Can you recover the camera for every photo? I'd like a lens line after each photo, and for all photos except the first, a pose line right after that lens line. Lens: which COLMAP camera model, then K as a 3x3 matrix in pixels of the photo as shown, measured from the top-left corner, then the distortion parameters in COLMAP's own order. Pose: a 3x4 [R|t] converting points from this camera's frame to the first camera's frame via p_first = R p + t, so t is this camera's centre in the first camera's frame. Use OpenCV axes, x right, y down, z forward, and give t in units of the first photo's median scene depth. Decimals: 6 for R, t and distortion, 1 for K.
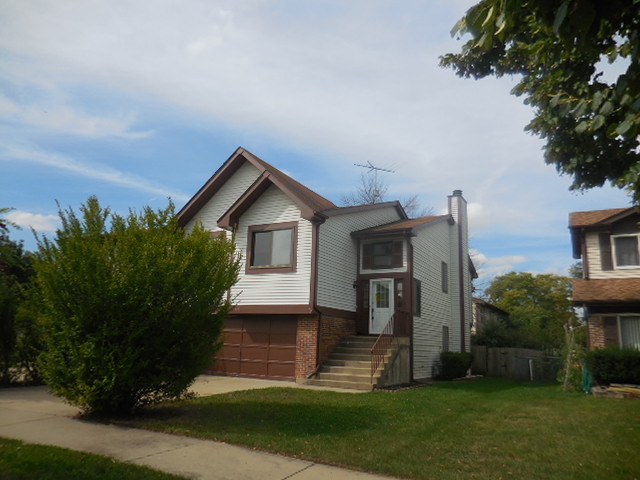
lens RADIAL K [[480.8, 0, 320.1], [0, 480.8, 239.9], [0, 0, 1]] dist [-0.033297, 0.016749]
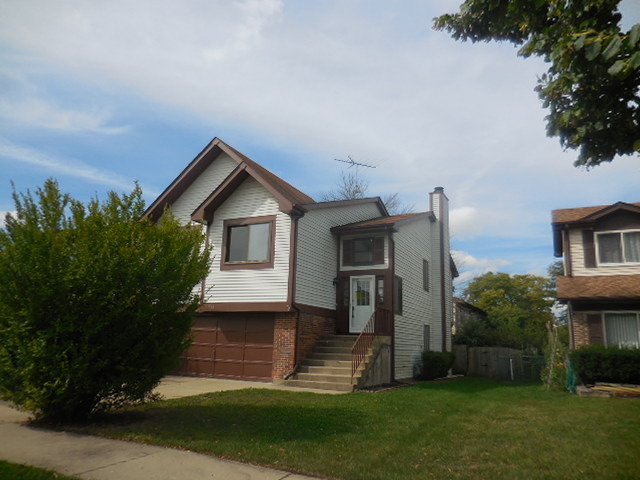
lens RADIAL K [[480.8, 0, 321.7], [0, 480.8, 235.5], [0, 0, 1]] dist [-0.033297, 0.016749]
pose [[0.998898, 0.007494, 0.046324, 0.000993], [-0.006994, 0.999916, -0.010949, 0.013579], [-0.046402, 0.010613, 0.998866, 0.043079]]
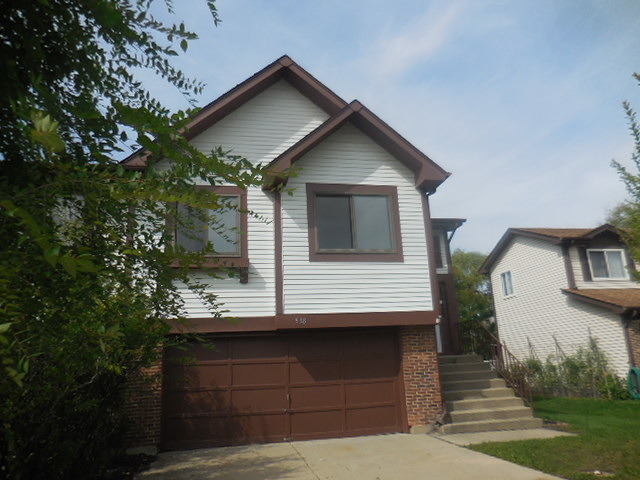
lens RADIAL K [[480.8, 0, 317.2], [0, 480.8, 234.0], [0, 0, 1]] dist [-0.033297, 0.016749]
pose [[0.764630, 0.108438, 0.635281, -0.616045], [-0.064535, 0.993671, -0.091938, 0.106845], [-0.641230, 0.029301, 0.766789, 0.627439]]
